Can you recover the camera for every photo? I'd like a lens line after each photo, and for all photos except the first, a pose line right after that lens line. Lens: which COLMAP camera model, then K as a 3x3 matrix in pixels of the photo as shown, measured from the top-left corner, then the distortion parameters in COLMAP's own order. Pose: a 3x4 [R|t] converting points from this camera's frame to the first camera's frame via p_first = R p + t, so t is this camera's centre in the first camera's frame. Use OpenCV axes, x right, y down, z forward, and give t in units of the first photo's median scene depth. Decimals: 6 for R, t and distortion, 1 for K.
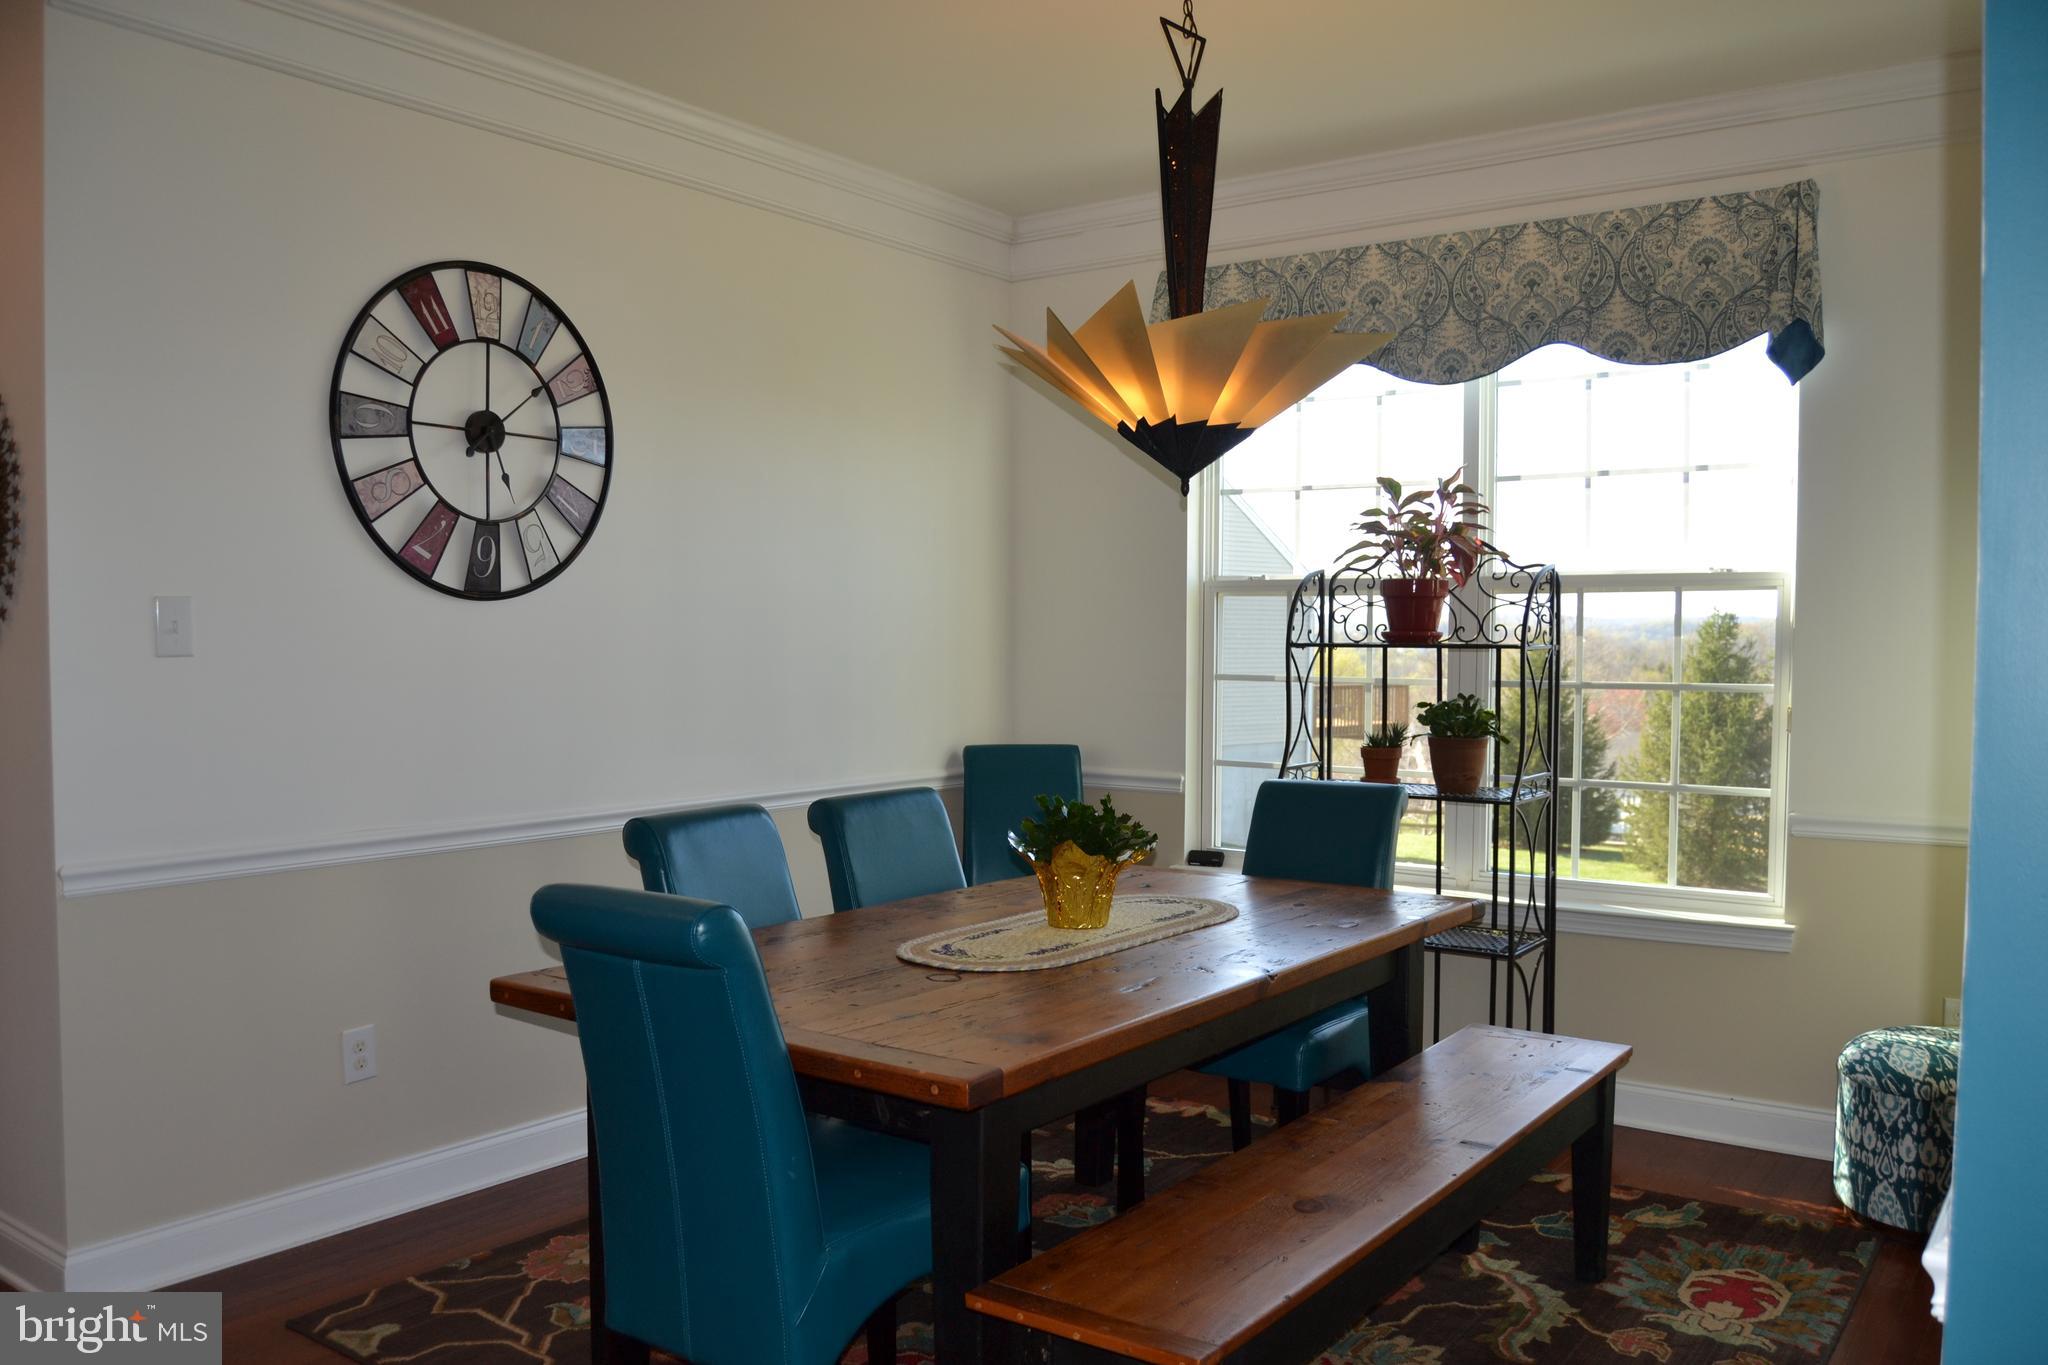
lens RADIAL K [[1561.7, 0, 1022.5], [0, 1561.7, 703.3], [0, 0, 1]] dist [-0.057620, 0.010585]
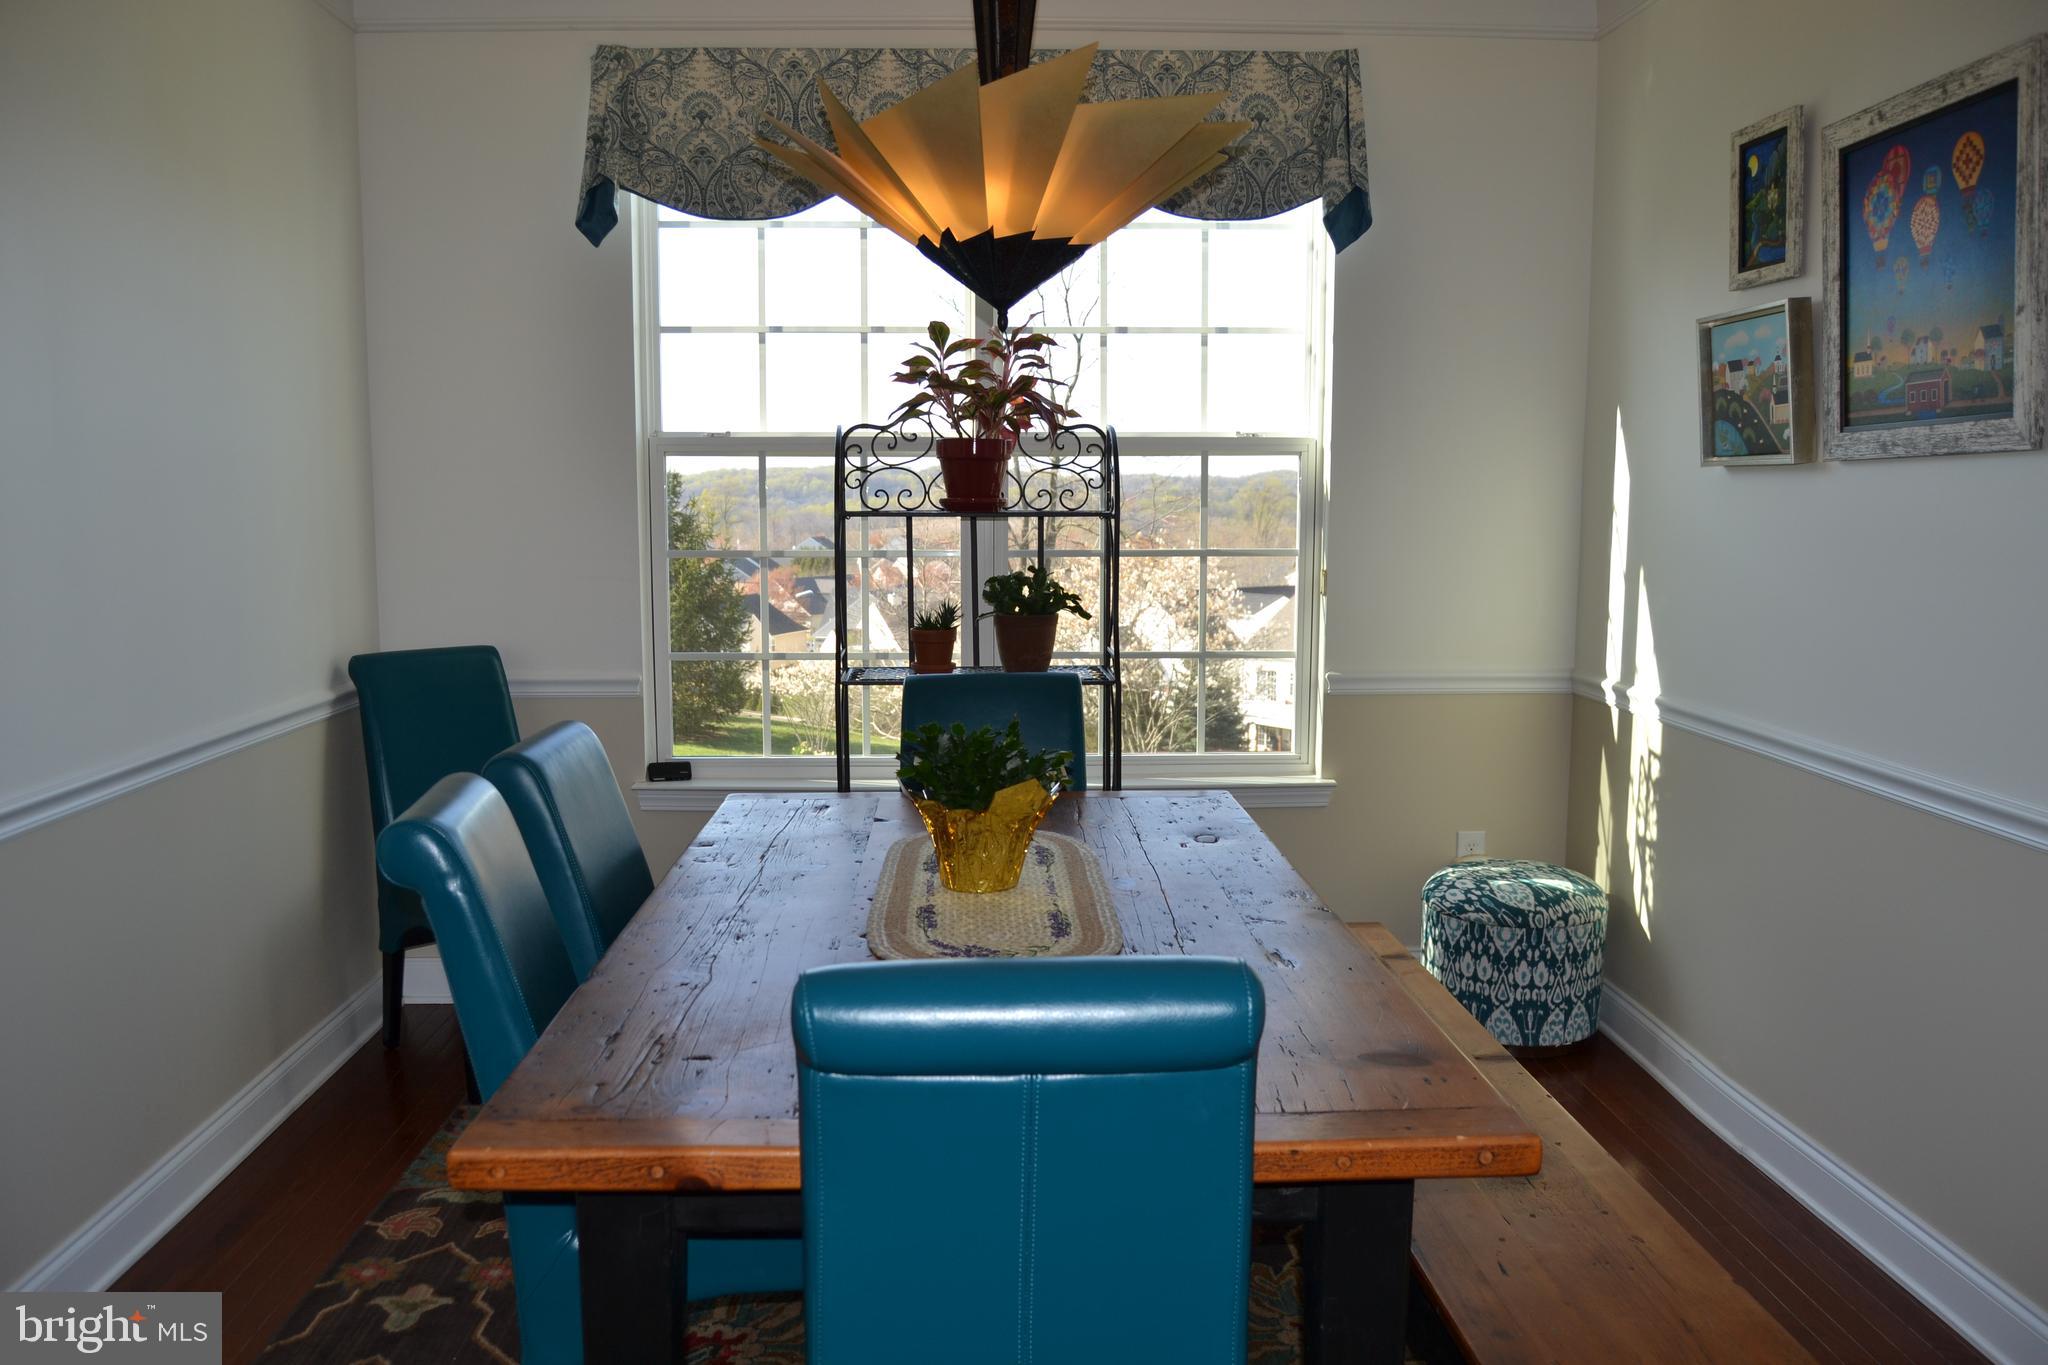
lens RADIAL K [[1678.3, 0, 991.2], [0, 1678.3, 701.2], [0, 0, 1]] dist [-0.084514, 0.056266]
pose [[0.800339, -0.073615, 0.595011, -0.329842], [0.029954, 0.996104, 0.082949, -0.009643], [-0.598798, -0.048565, 0.799426, 0.227943]]
